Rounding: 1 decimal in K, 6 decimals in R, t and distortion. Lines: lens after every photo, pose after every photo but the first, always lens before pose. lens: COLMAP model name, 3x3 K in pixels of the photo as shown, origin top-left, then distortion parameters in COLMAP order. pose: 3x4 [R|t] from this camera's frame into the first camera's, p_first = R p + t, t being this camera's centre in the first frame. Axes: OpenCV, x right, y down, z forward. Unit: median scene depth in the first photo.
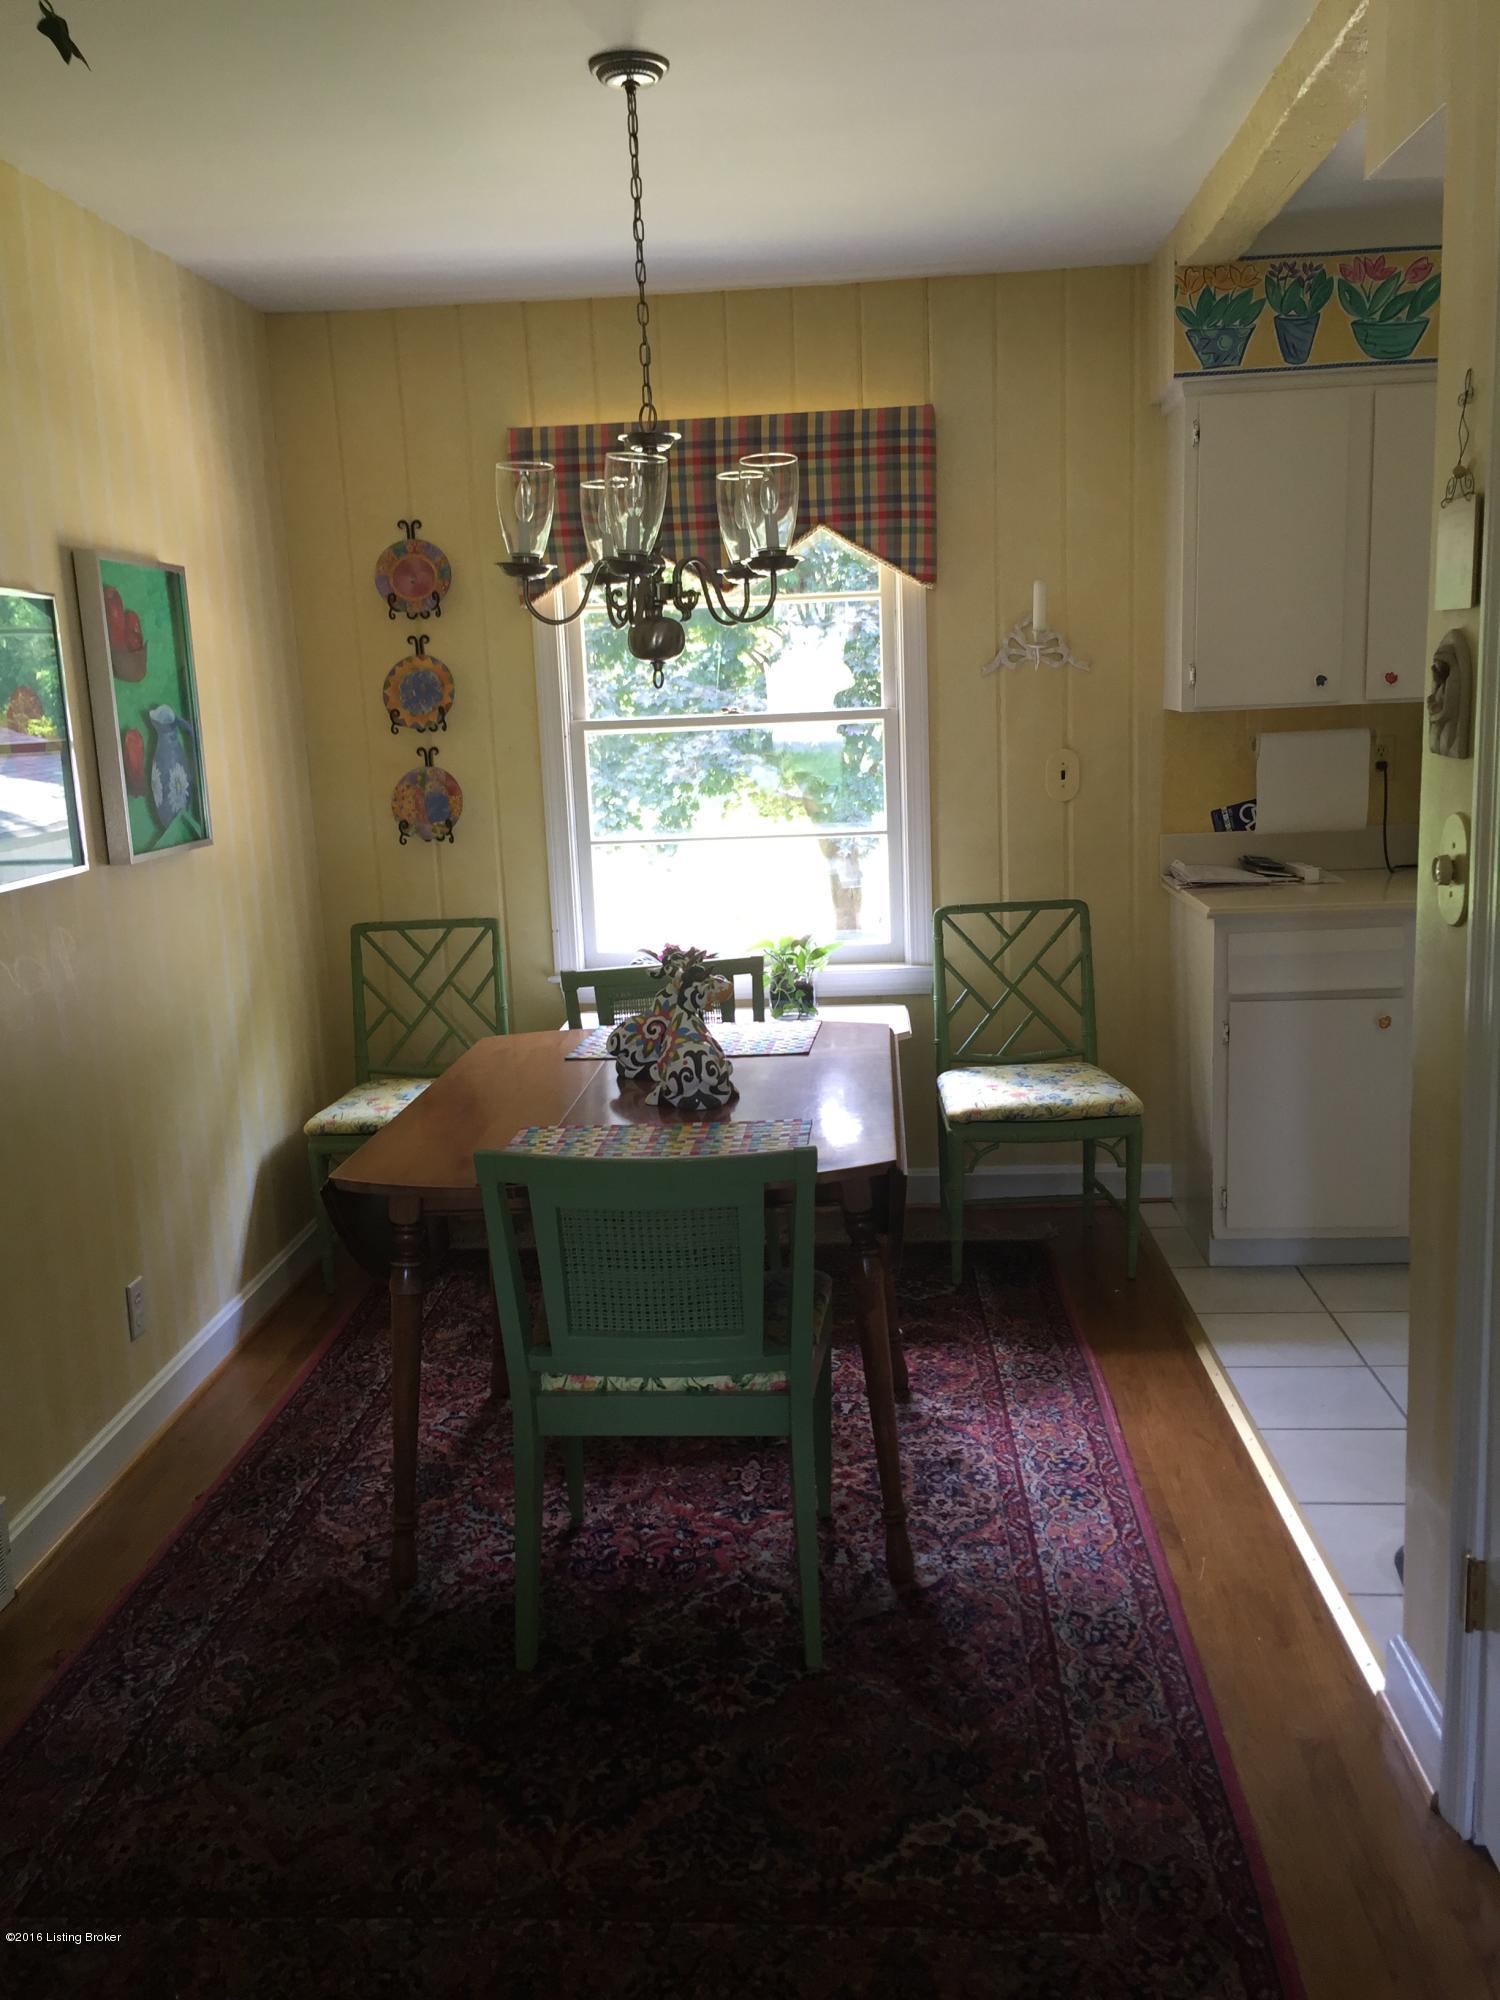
lens RADIAL K [[1702.6, 0, 756.2], [0, 1702.6, 1001.9], [0, 0, 1]] dist [0.044777, -0.017465]
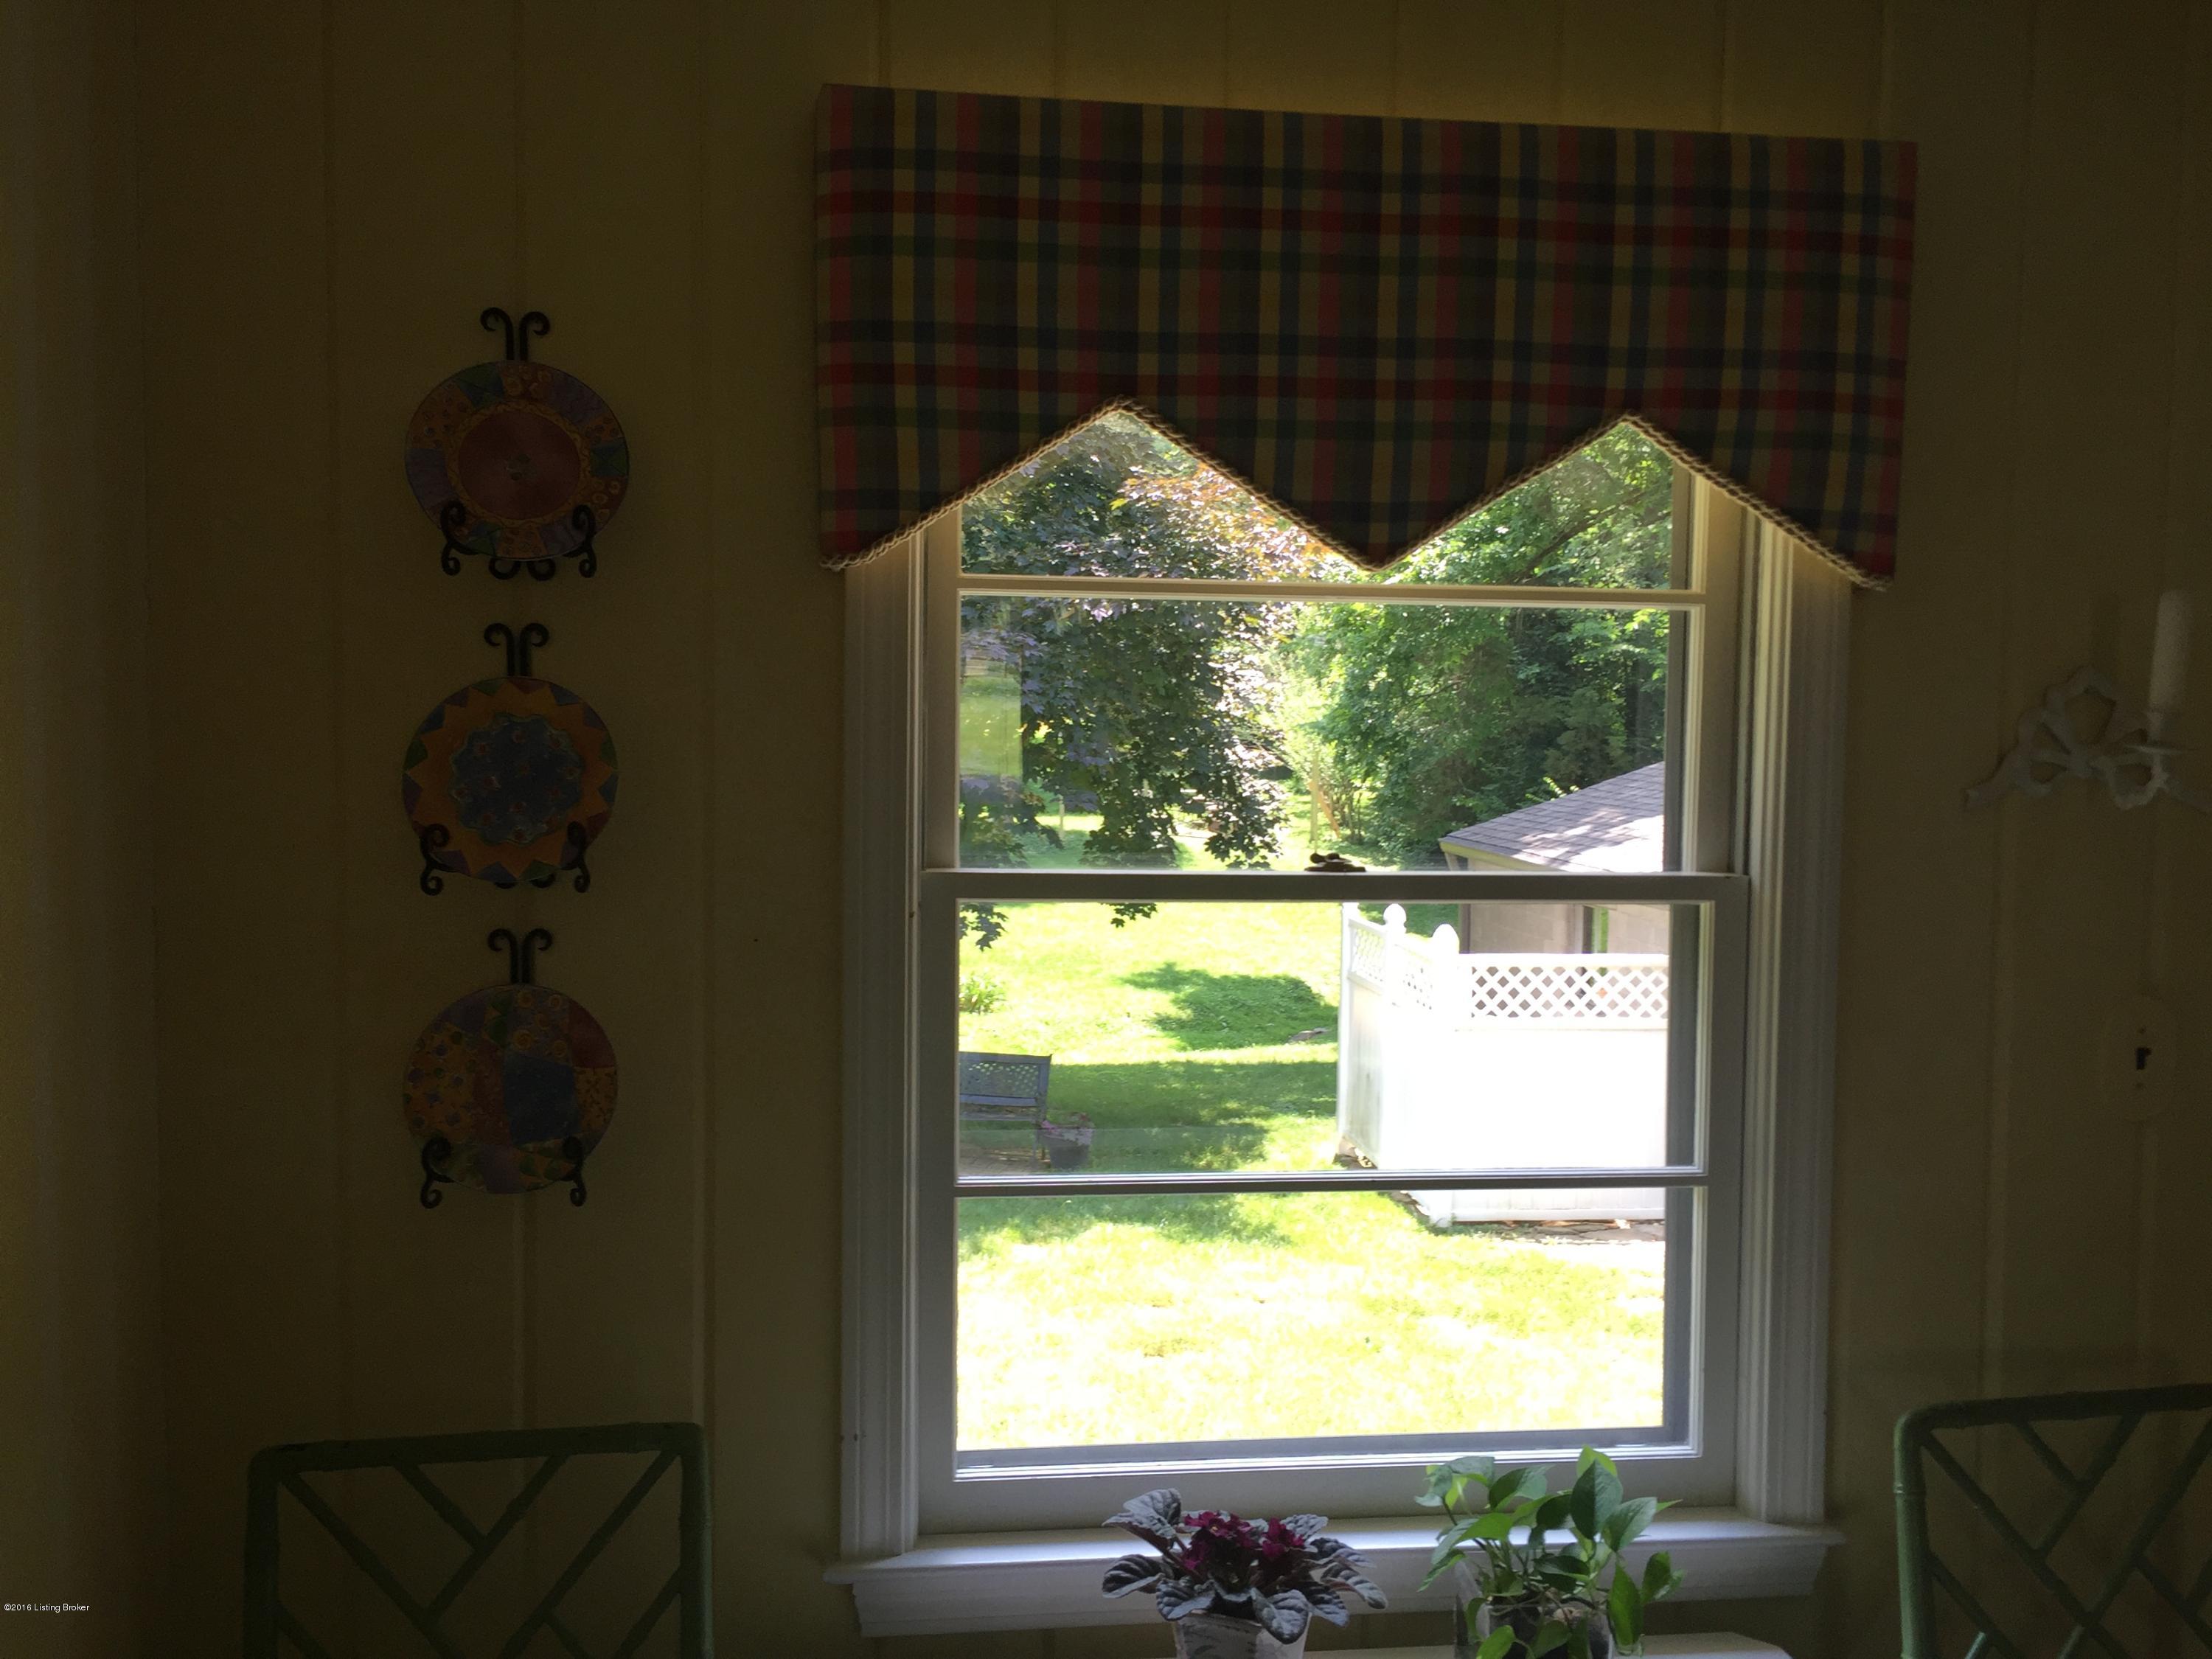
lens RADIAL K [[1883.0, 0, 1096.7], [0, 1883.0, 831.4], [0, 0, 1]] dist [0.044777, -0.017465]
pose [[0.978489, 0.043273, 0.201711, -0.157661], [-0.018191, 0.992043, -0.124578, -0.124335], [-0.205497, 0.118229, 0.971490, 0.595989]]
